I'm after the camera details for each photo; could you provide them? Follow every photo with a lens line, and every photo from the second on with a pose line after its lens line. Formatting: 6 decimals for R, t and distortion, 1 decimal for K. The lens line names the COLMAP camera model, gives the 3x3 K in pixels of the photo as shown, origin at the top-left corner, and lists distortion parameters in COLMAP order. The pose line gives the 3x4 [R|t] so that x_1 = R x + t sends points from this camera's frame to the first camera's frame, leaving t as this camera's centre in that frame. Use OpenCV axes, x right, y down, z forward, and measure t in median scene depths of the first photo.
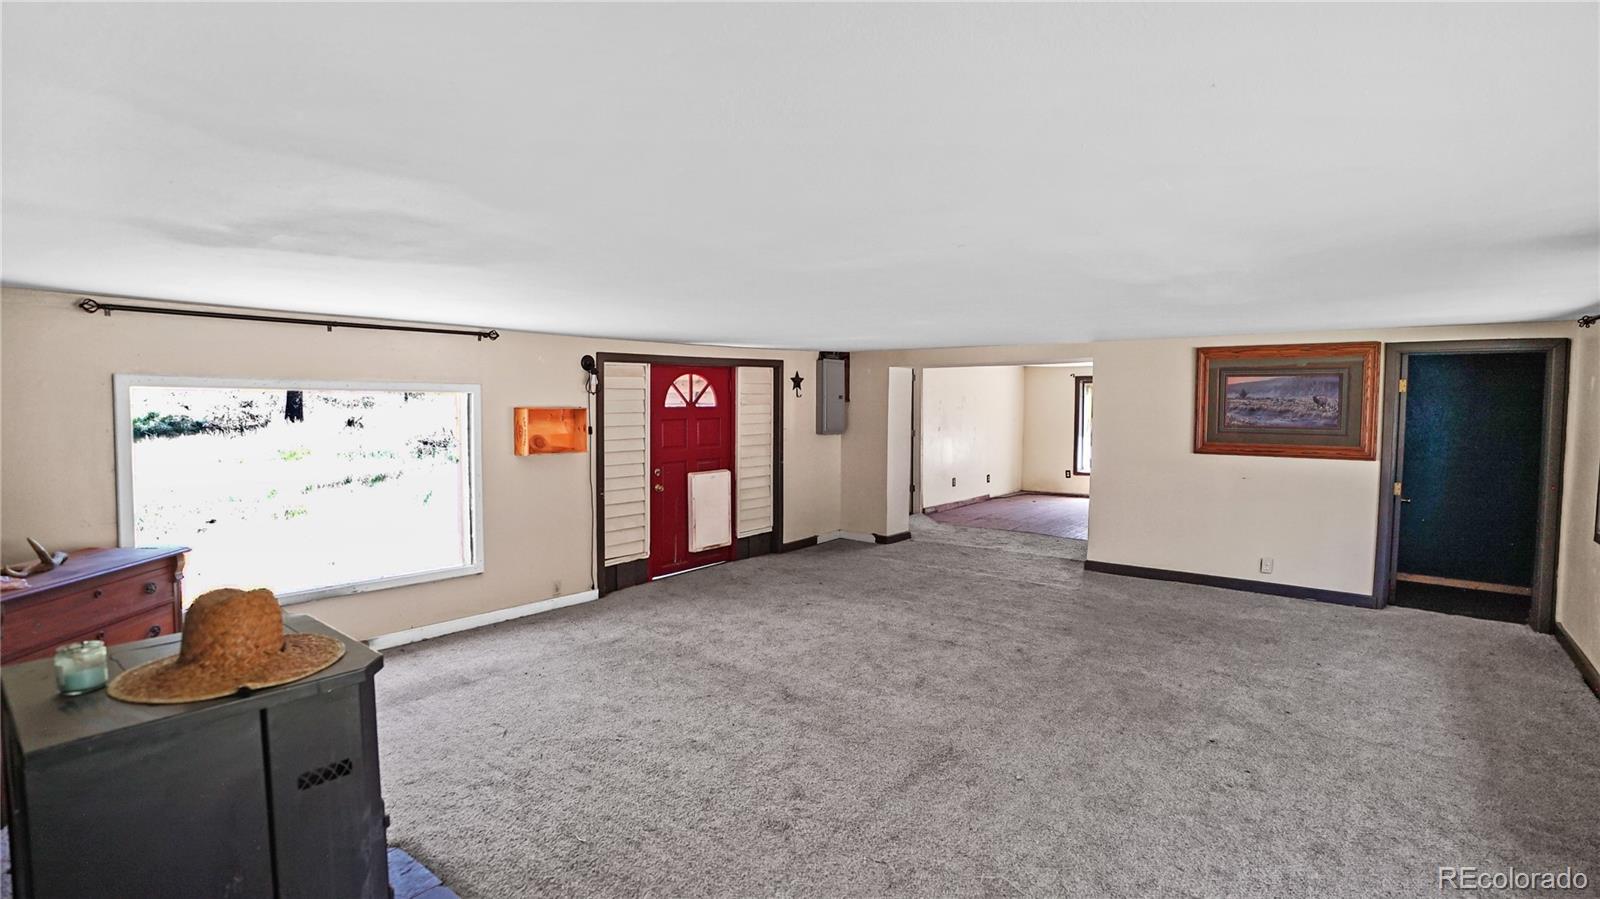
lens RADIAL K [[736.0, 0, 800.0], [0, 736.0, 449.5], [0, 0, 1]] dist [-0.071973, 0.030565]
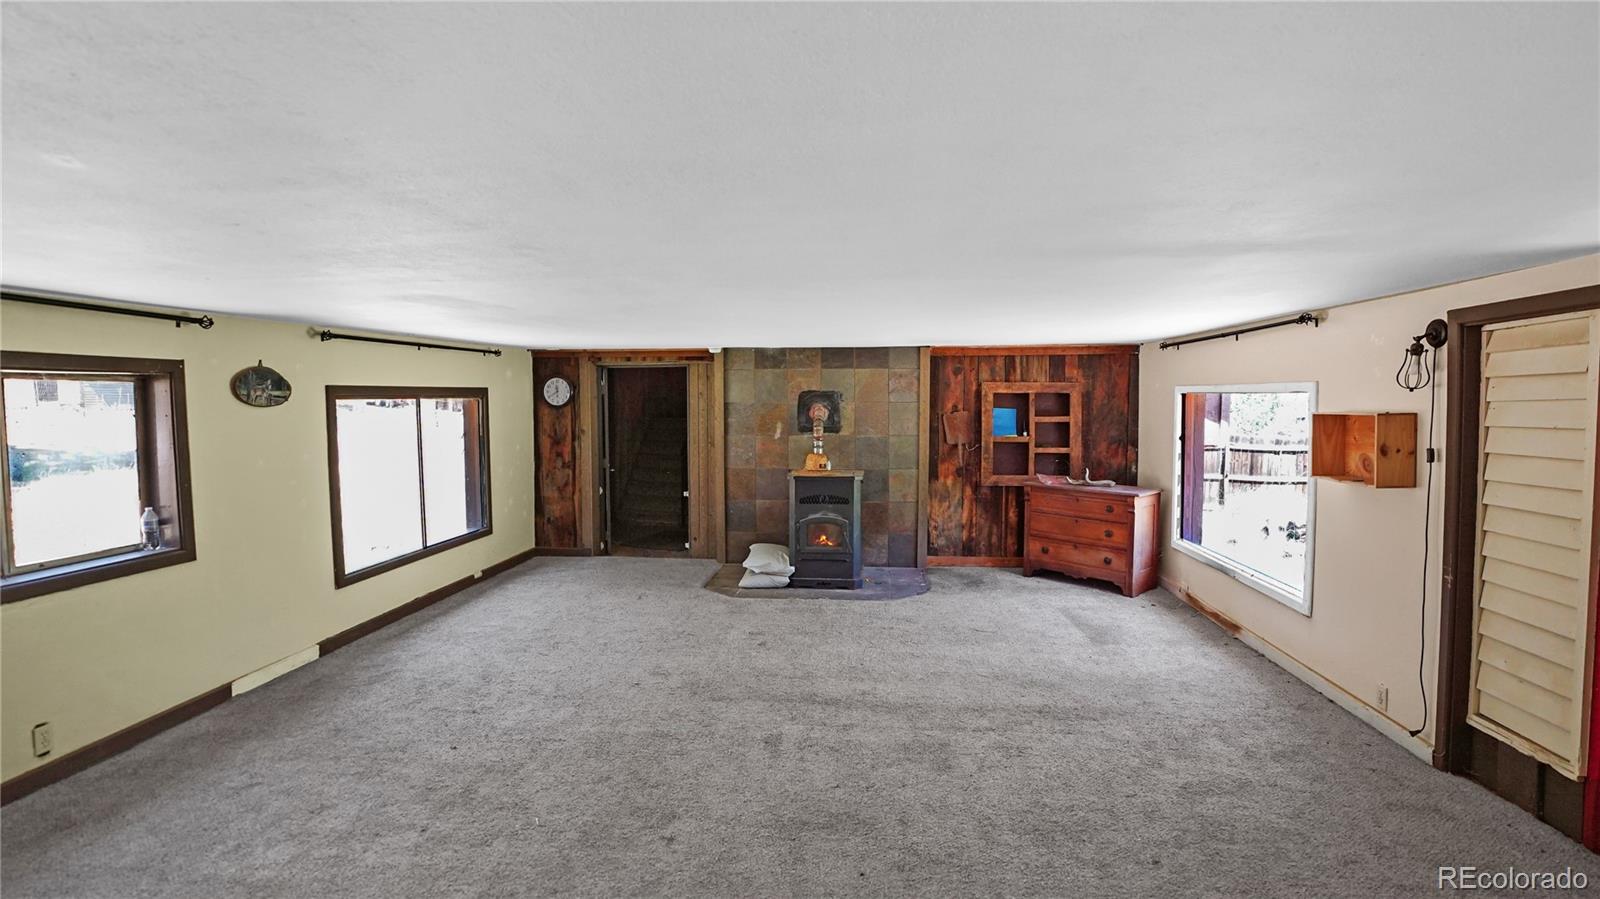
lens RADIAL K [[736.0, 0, 800.0], [0, 736.0, 449.5], [0, 0, 1]] dist [-0.071973, 0.030565]
pose [[-0.831483, 0.036468, -0.554352, 0.401265], [-0.031814, 0.993080, 0.113047, -0.074400], [0.554638, 0.111633, -0.824569, 1.144795]]
